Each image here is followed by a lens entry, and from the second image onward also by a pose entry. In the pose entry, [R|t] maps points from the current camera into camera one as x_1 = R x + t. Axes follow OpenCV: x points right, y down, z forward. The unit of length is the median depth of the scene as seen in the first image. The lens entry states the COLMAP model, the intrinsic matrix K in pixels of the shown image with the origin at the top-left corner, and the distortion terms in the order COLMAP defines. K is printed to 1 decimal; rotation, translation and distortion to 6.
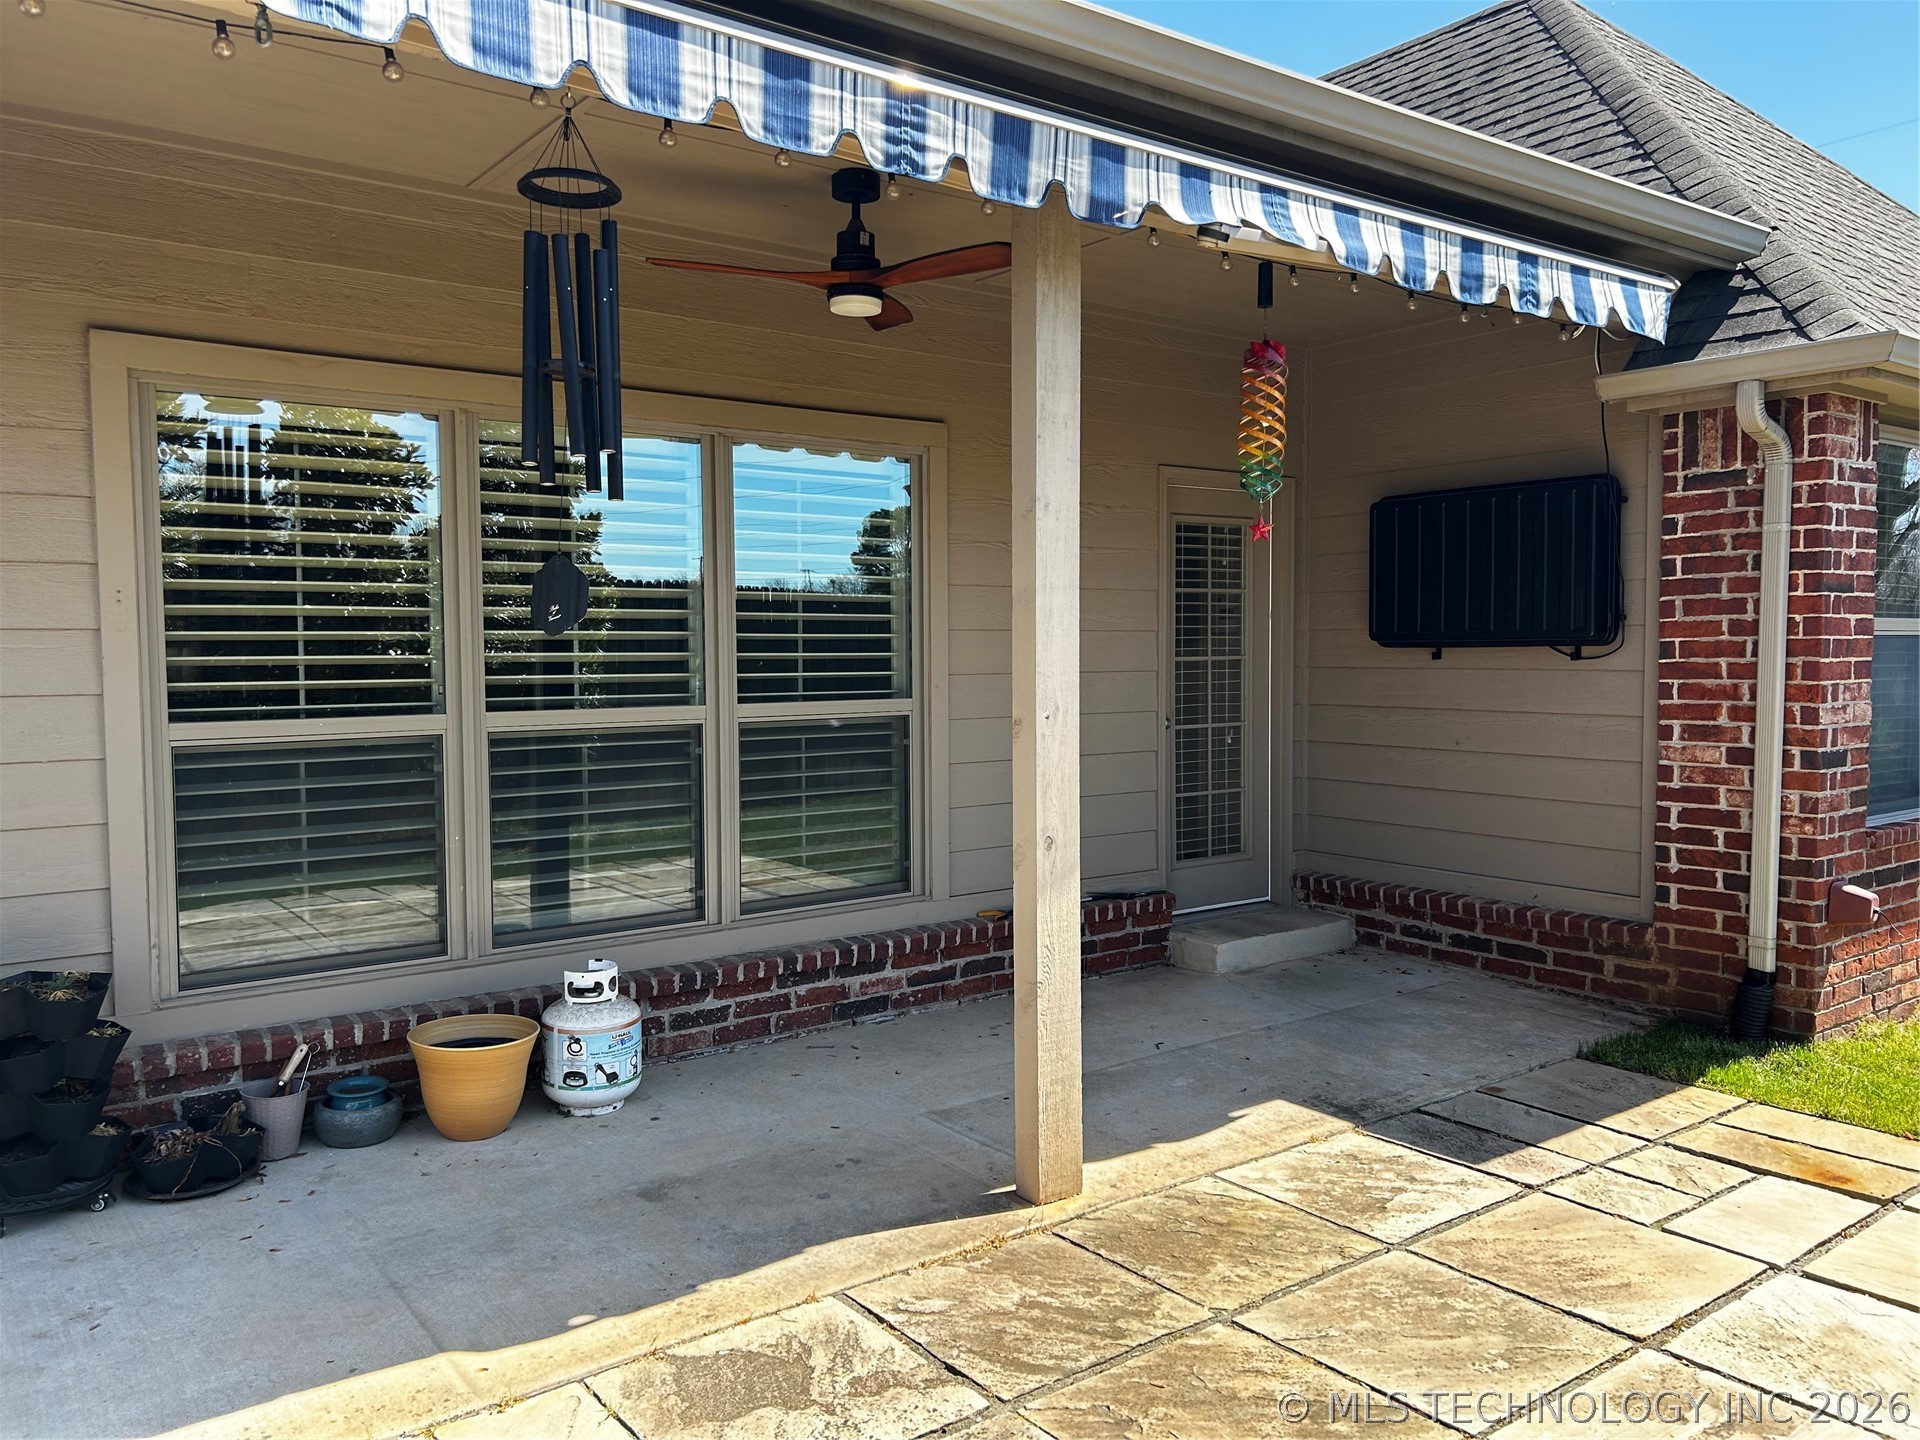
lens RADIAL K [[1438.1, 0, 962.2], [0, 1438.1, 710.1], [0, 0, 1]] dist [0.074943, -0.089706]
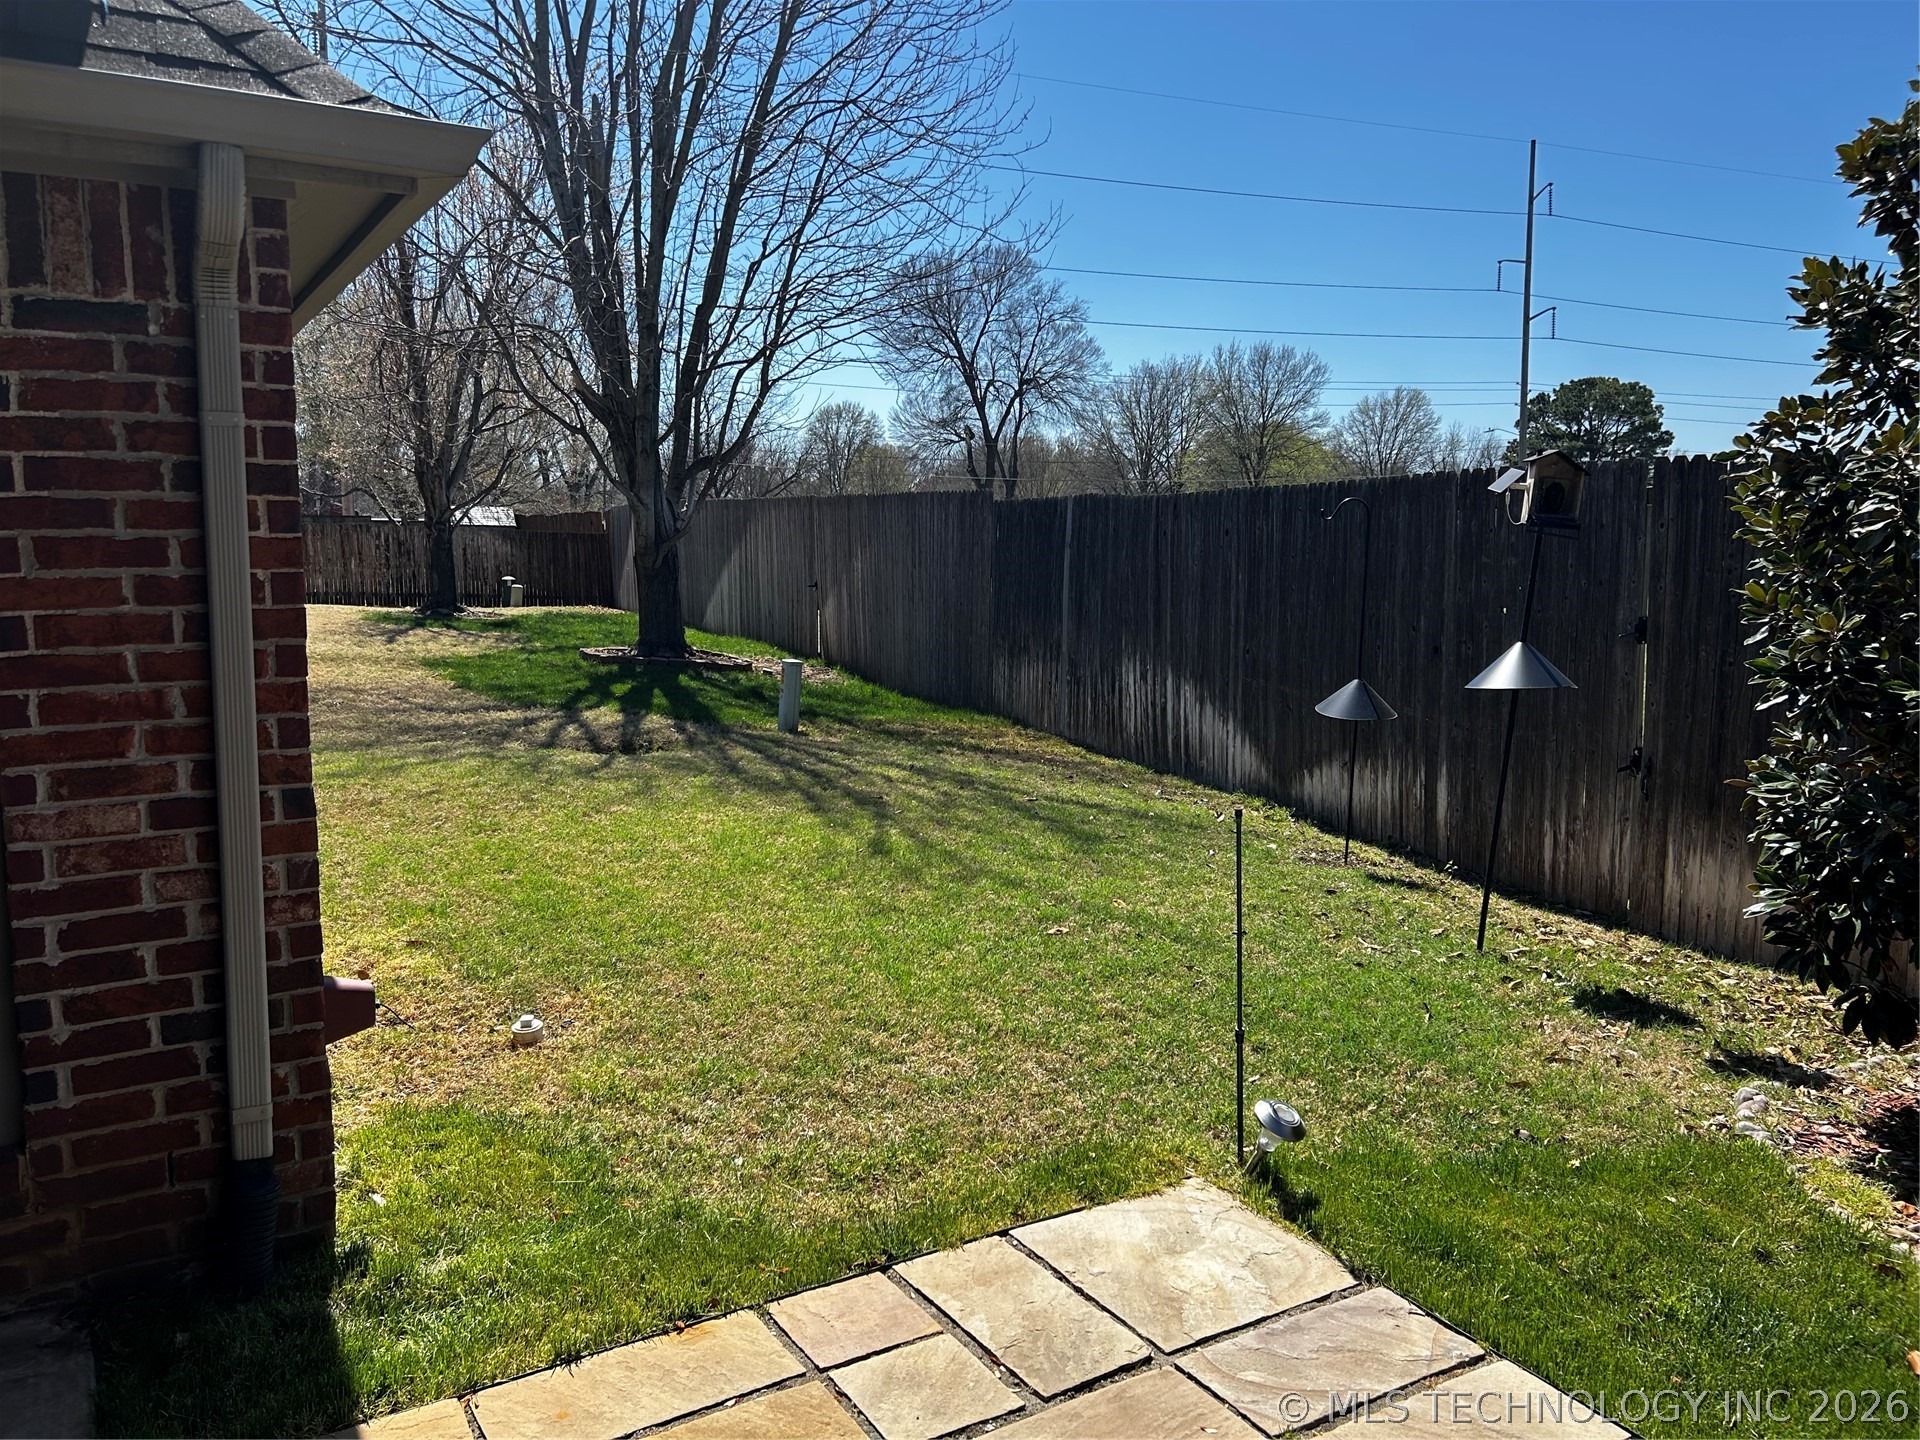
lens RADIAL K [[1438.1, 0, 969.9], [0, 1438.1, 712.0], [0, 0, 1]] dist [0.074943, -0.089706]
pose [[0.103361, -0.117913, 0.987630, 0.001219], [0.035131, 0.992762, 0.114849, -0.063473], [-0.994023, 0.022825, 0.106755, 0.625252]]
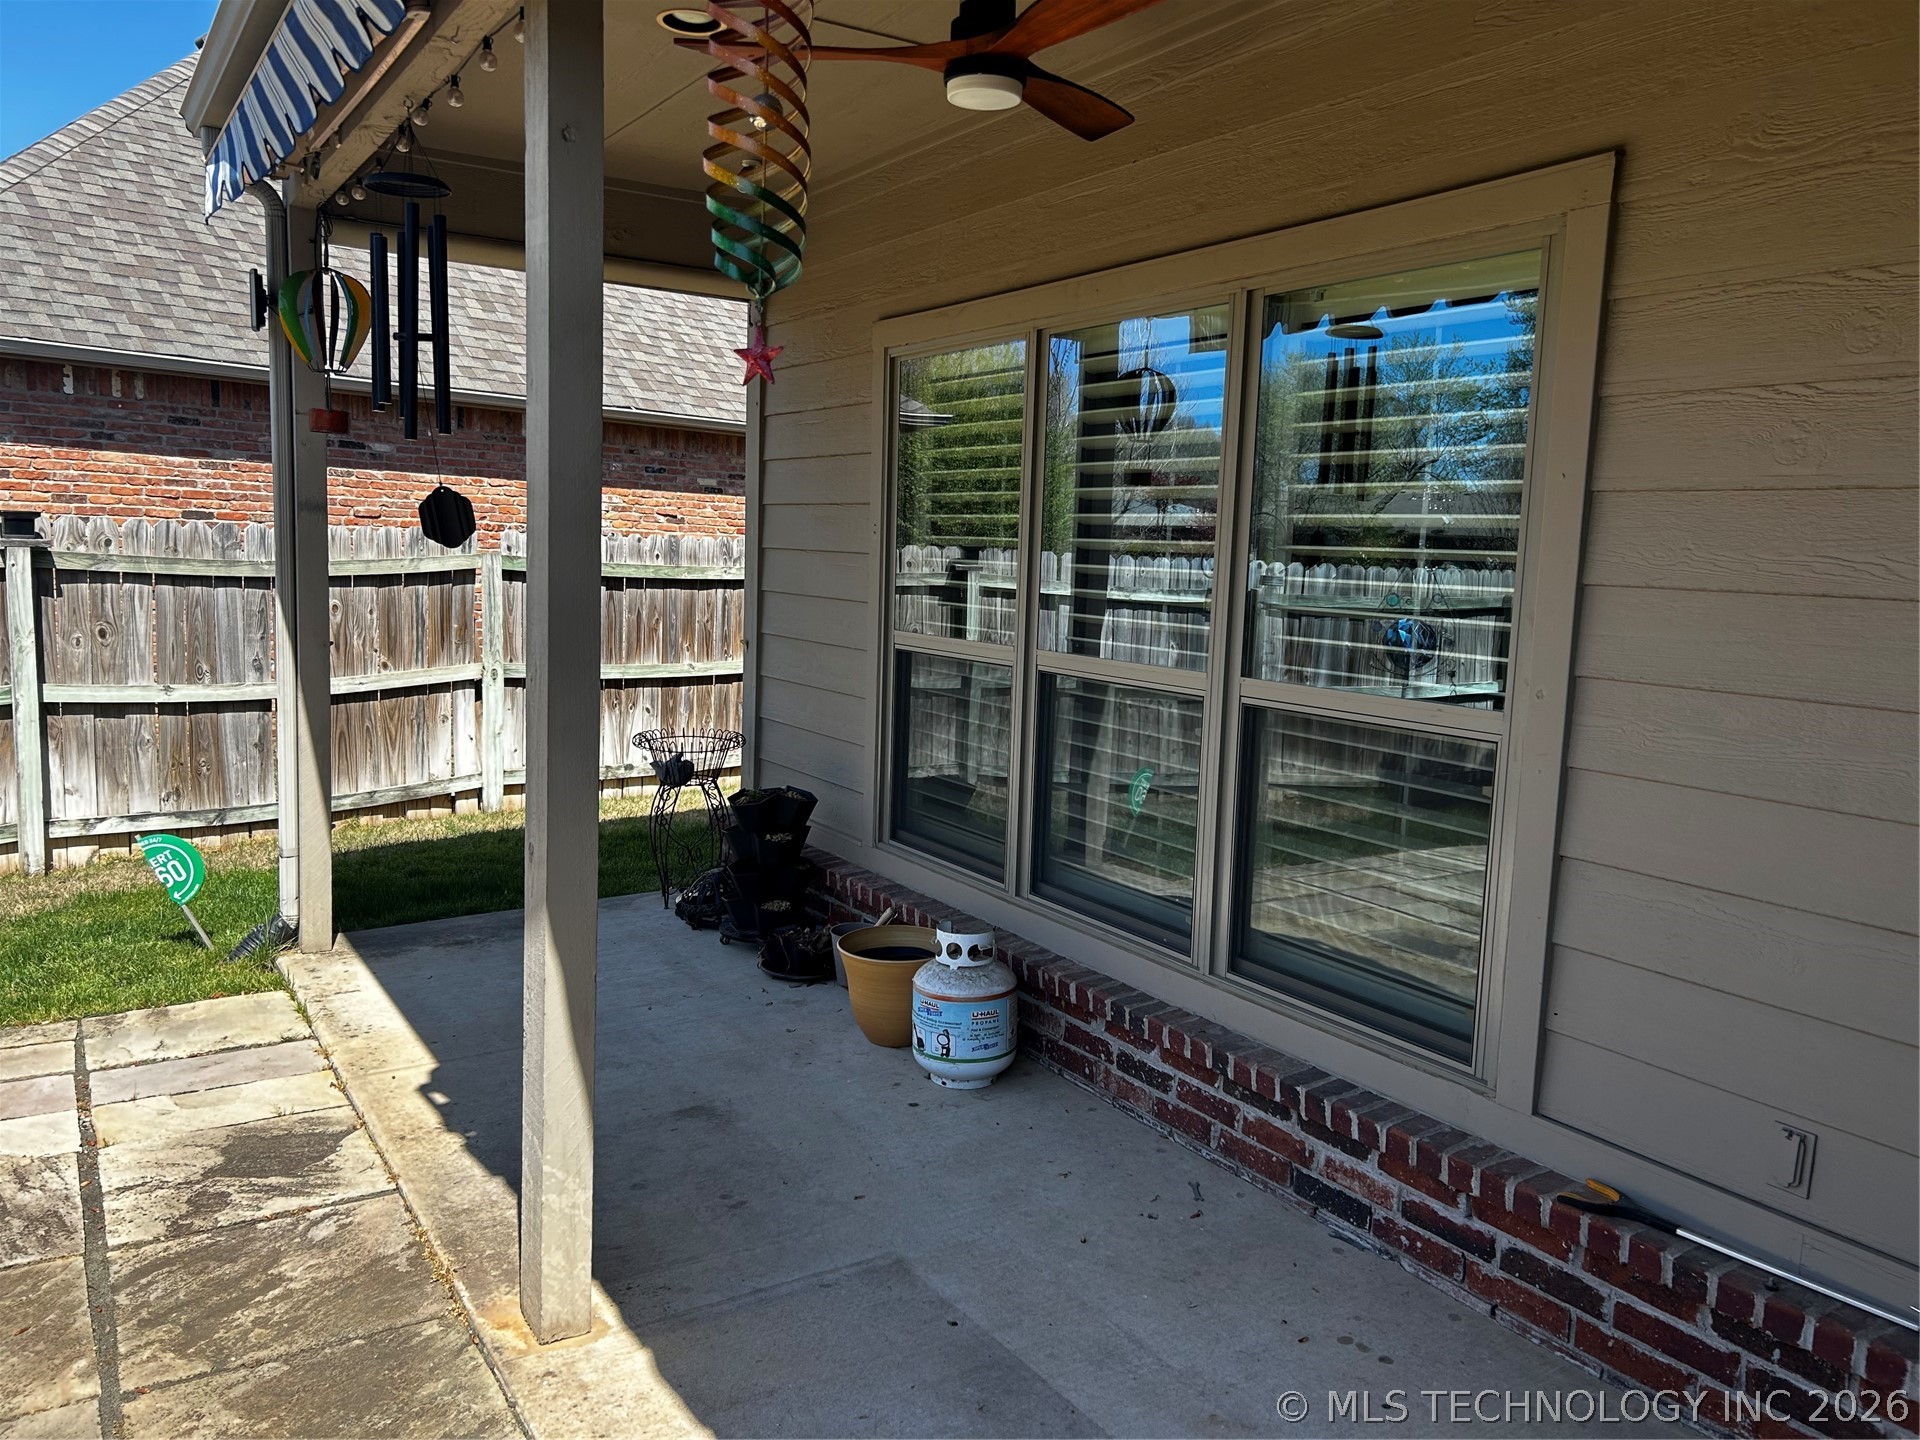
lens RADIAL K [[1438.1, 0, 965.6], [0, 1438.1, 730.5], [0, 0, 1]] dist [0.074943, -0.089706]
pose [[-0.075787, 0.129657, -0.988658, 0.537919], [-0.084198, 0.987137, 0.135912, -0.061626], [0.993563, 0.093544, -0.063895, 0.888305]]
